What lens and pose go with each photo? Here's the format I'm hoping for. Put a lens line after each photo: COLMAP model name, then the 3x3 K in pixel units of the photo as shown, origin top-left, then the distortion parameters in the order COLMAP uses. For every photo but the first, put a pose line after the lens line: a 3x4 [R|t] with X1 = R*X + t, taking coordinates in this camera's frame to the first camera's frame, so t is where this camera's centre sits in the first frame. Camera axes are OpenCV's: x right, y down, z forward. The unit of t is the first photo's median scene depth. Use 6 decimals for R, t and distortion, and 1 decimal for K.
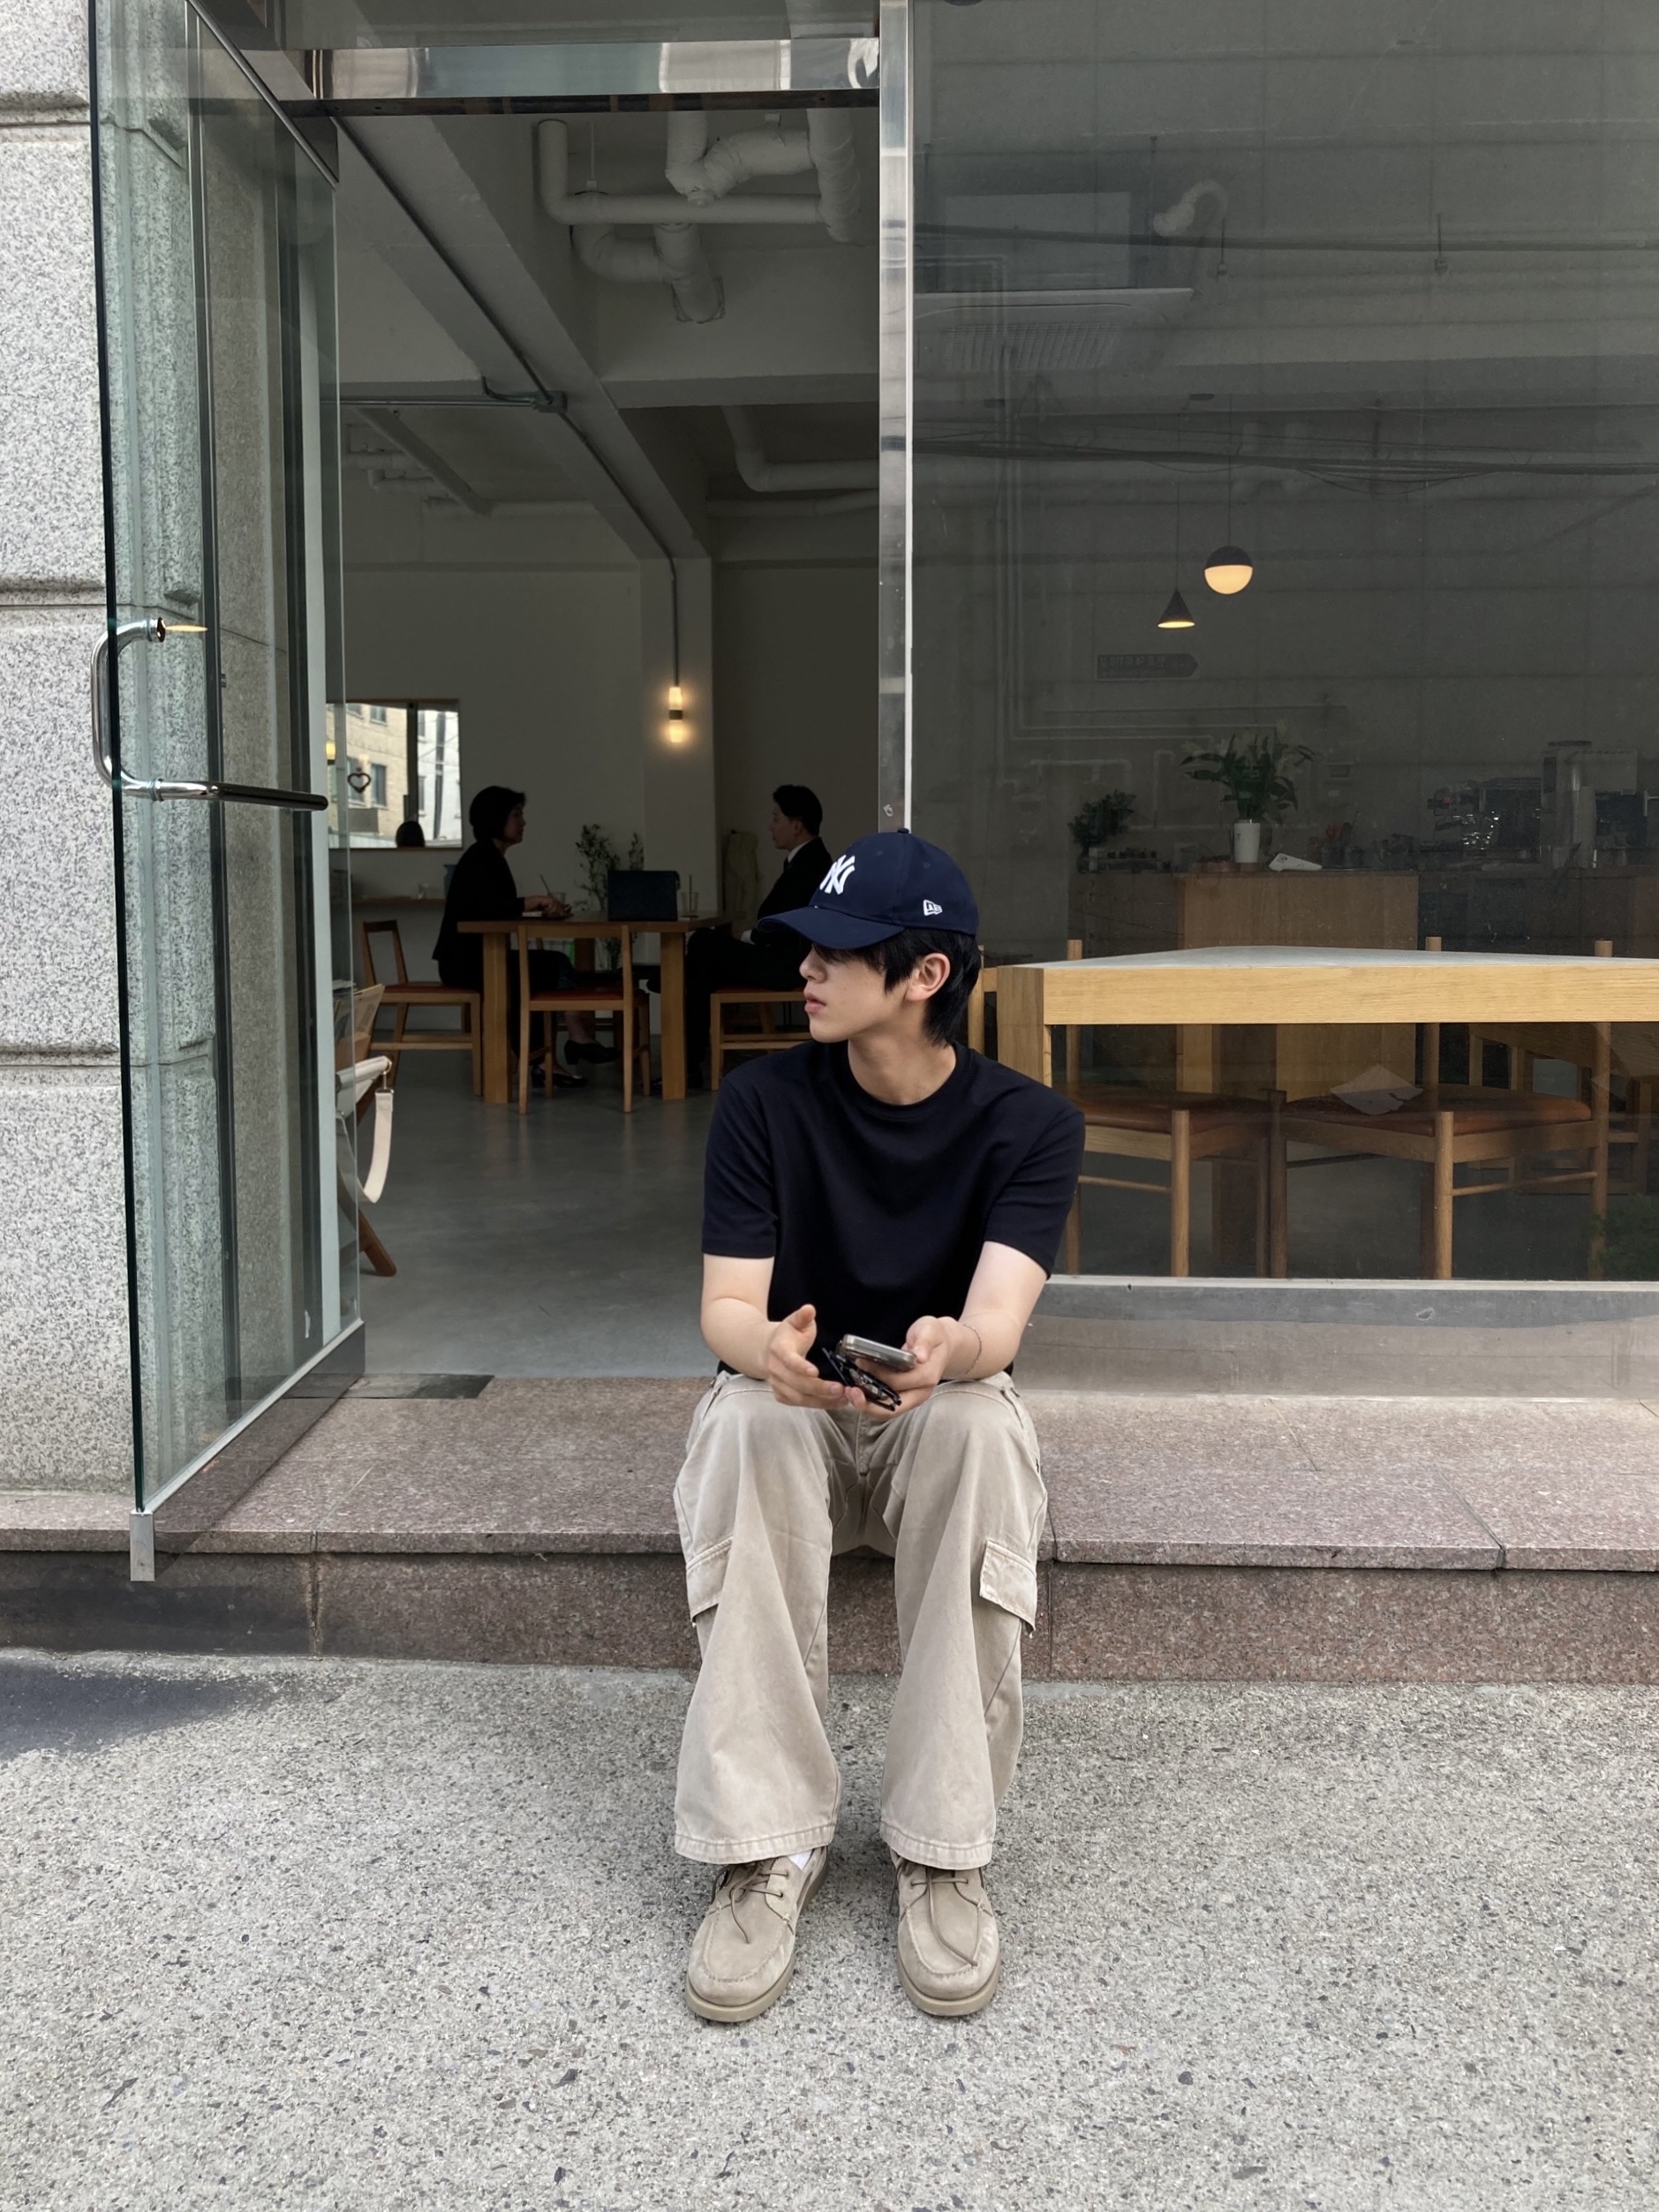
lens RADIAL K [[1806.0, 0, 837.2], [0, 1806.0, 1022.0], [0, 0, 1]] dist [0.011385, 0.006047]
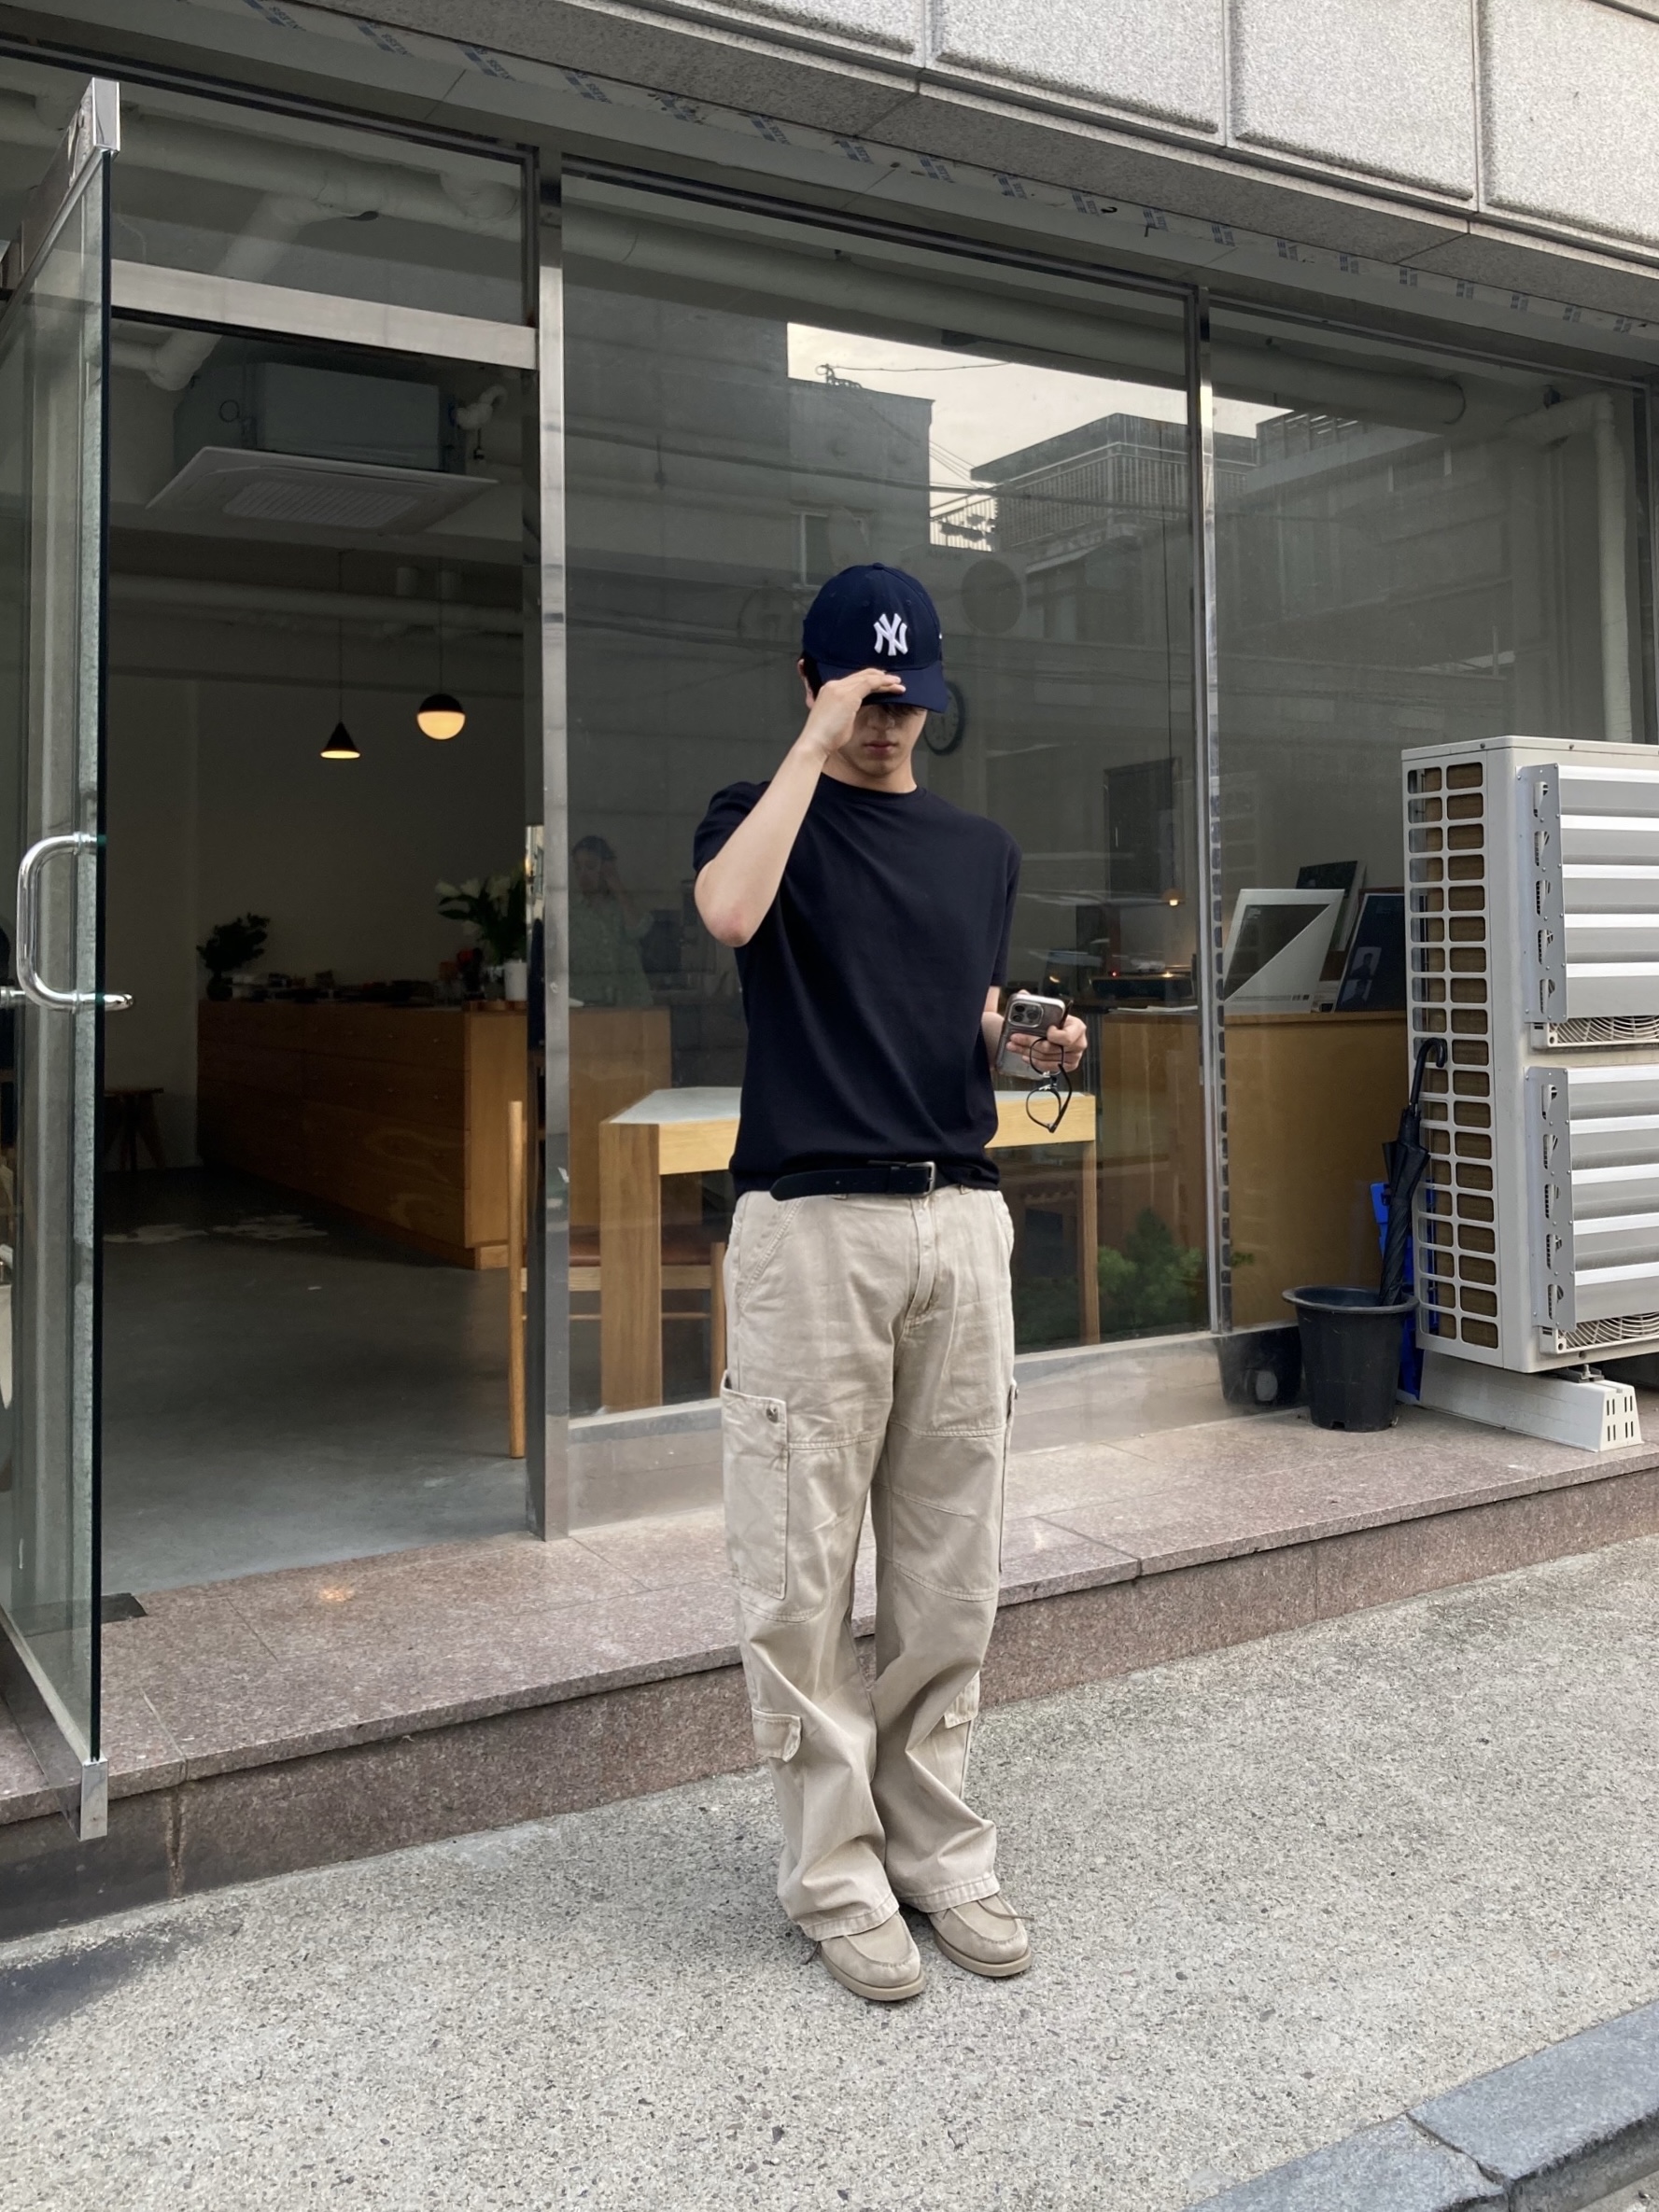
lens RADIAL K [[1944.3, 0, 824.5], [0, 1944.3, 858.9], [0, 0, 1]] dist [-0.010003, 0.027725]
pose [[0.842888, 0.021501, 0.537659, -0.600773], [0.054405, 0.990676, -0.124908, -0.049188], [-0.535331, 0.134535, 0.833859, -0.117946]]
